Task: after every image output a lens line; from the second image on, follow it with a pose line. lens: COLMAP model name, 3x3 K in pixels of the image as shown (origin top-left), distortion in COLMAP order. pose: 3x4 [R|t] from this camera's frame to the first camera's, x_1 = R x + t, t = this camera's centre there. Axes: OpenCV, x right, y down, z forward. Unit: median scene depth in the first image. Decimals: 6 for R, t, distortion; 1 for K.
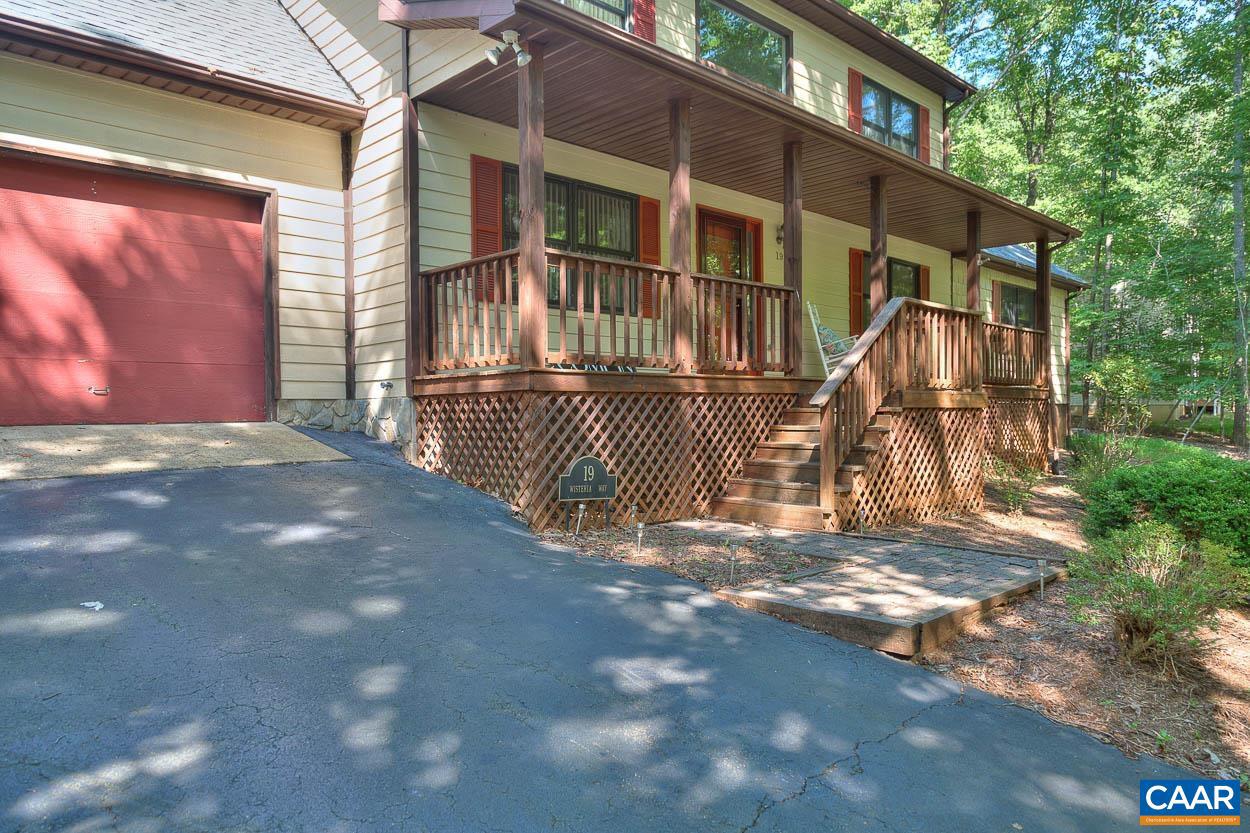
lens RADIAL K [[843.1, 0, 625.0], [0, 843.1, 416.5], [0, 0, 1]] dist [0.002589, 0.000818]
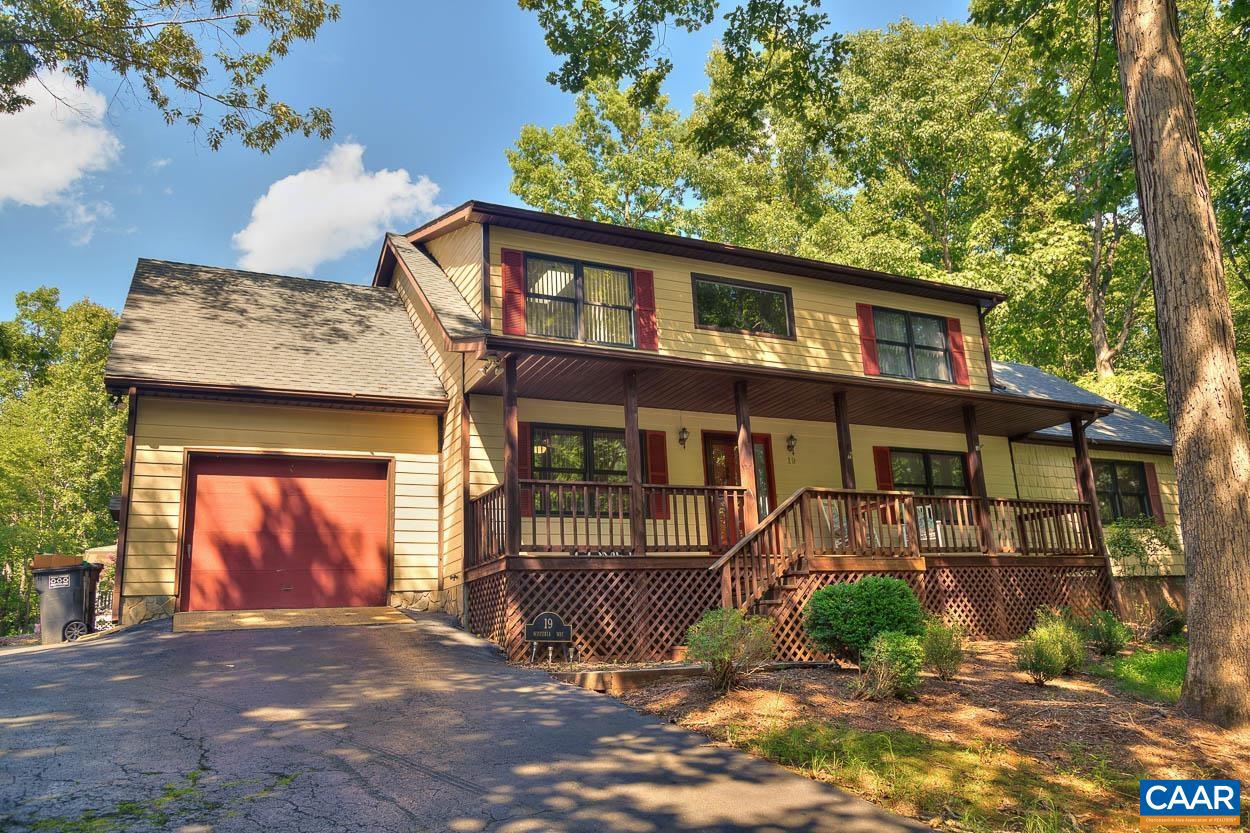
lens RADIAL K [[871.2, 0, 625.0], [0, 871.2, 416.5], [0, 0, 1]] dist [0.065428, 0.000326]
pose [[0.948118, -0.116879, -0.295654, 0.494479], [0.039768, 0.966266, -0.254458, 0.094200], [0.315421, 0.229499, 0.920782, -0.401109]]
